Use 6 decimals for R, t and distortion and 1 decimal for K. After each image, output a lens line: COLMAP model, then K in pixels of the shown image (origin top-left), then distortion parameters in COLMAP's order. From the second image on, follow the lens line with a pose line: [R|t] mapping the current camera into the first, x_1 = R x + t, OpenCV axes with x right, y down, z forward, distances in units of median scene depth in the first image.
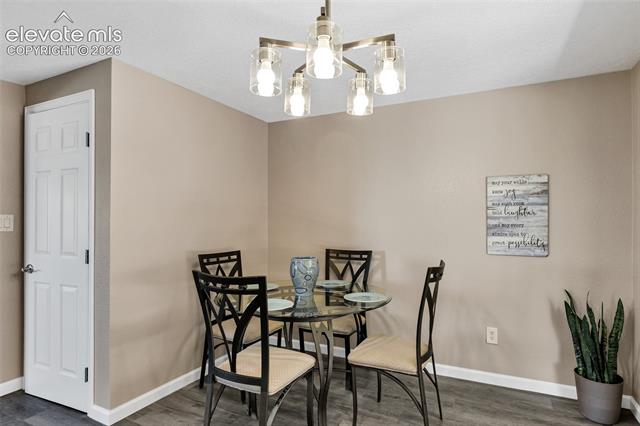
lens RADIAL K [[352.8, 0, 320.0], [0, 352.8, 213.0], [0, 0, 1]] dist [-0.031440, 0.000121]
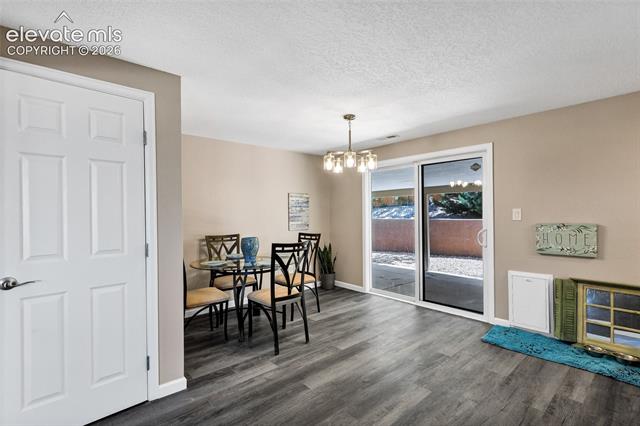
lens RADIAL K [[294.2, 0, 320.0], [0, 294.2, 213.0], [0, 0, 1]] dist [0.001077, 0.000163]
pose [[0.393243, -0.001672, 0.919433, -1.123665], [0.008586, 0.999961, -0.001854, 0.019570], [-0.919395, 0.008623, 0.393242, 0.144873]]
